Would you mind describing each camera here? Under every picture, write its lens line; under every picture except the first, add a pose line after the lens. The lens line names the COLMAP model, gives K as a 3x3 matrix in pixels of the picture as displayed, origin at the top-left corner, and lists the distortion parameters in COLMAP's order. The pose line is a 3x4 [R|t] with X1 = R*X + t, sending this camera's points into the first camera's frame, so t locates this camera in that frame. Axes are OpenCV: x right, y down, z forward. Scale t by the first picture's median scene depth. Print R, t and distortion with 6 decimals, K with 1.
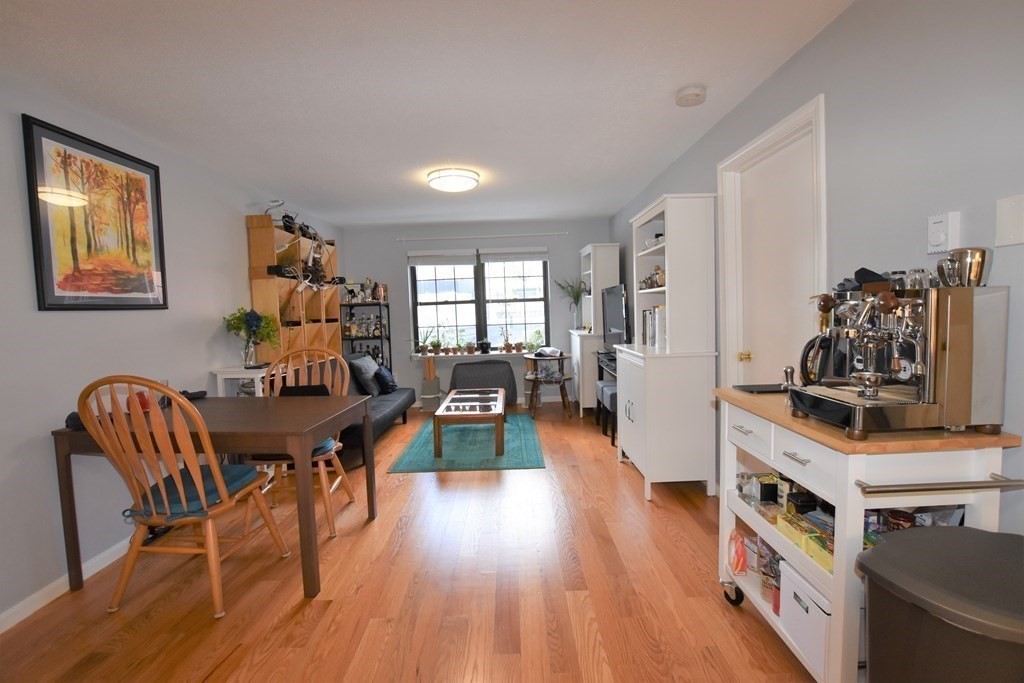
lens RADIAL K [[453.0, 0, 513.5], [0, 453.0, 337.0], [0, 0, 1]] dist [-0.037164, 0.008364]
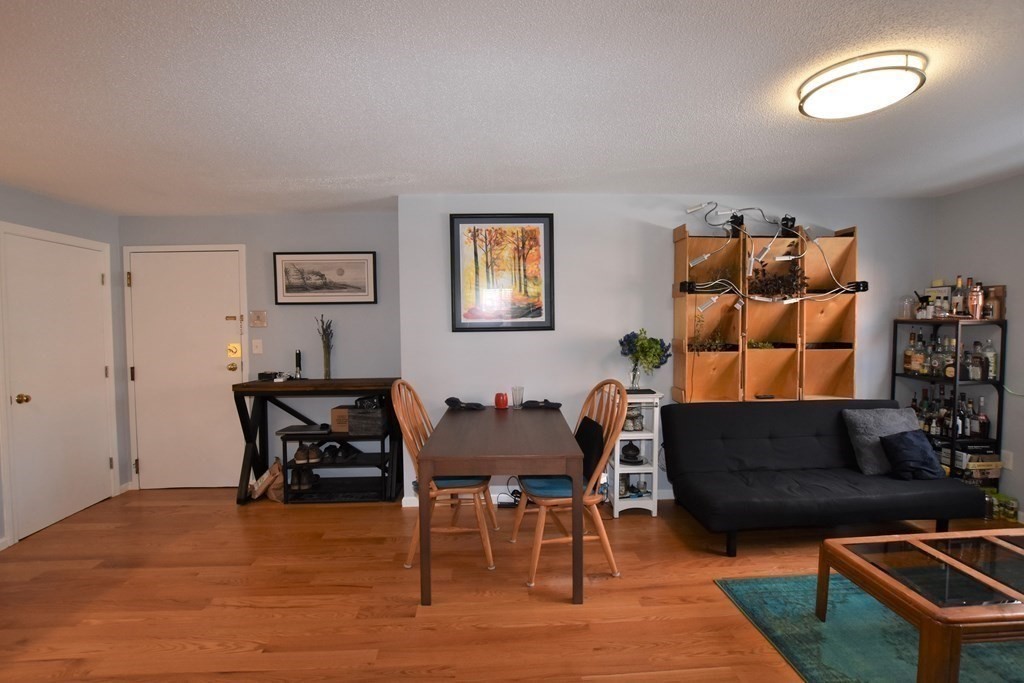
lens RADIAL K [[453.0, 0, 512.0], [0, 453.0, 341.5], [0, 0, 1]] dist [-0.034214, 0.008002]
pose [[0.047764, 0.080340, -0.995622, 0.309660], [-0.054600, 0.995480, 0.077709, -0.084008], [0.997365, 0.050650, 0.051935, 0.565567]]
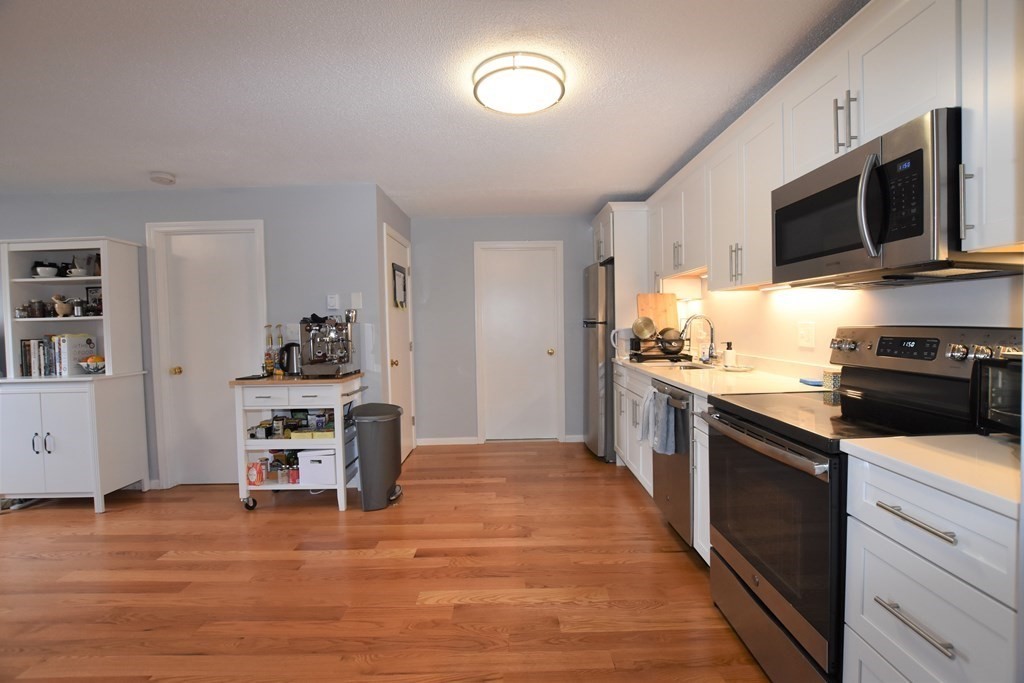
lens RADIAL K [[453.0, 0, 513.5], [0, 453.0, 337.0], [0, 0, 1]] dist [-0.037164, 0.008364]
pose [[0.000554, 0.004133, 0.999991, -0.542867], [0.086546, 0.996239, -0.004165, 0.024242], [-0.996248, 0.086548, 0.000194, -0.015002]]
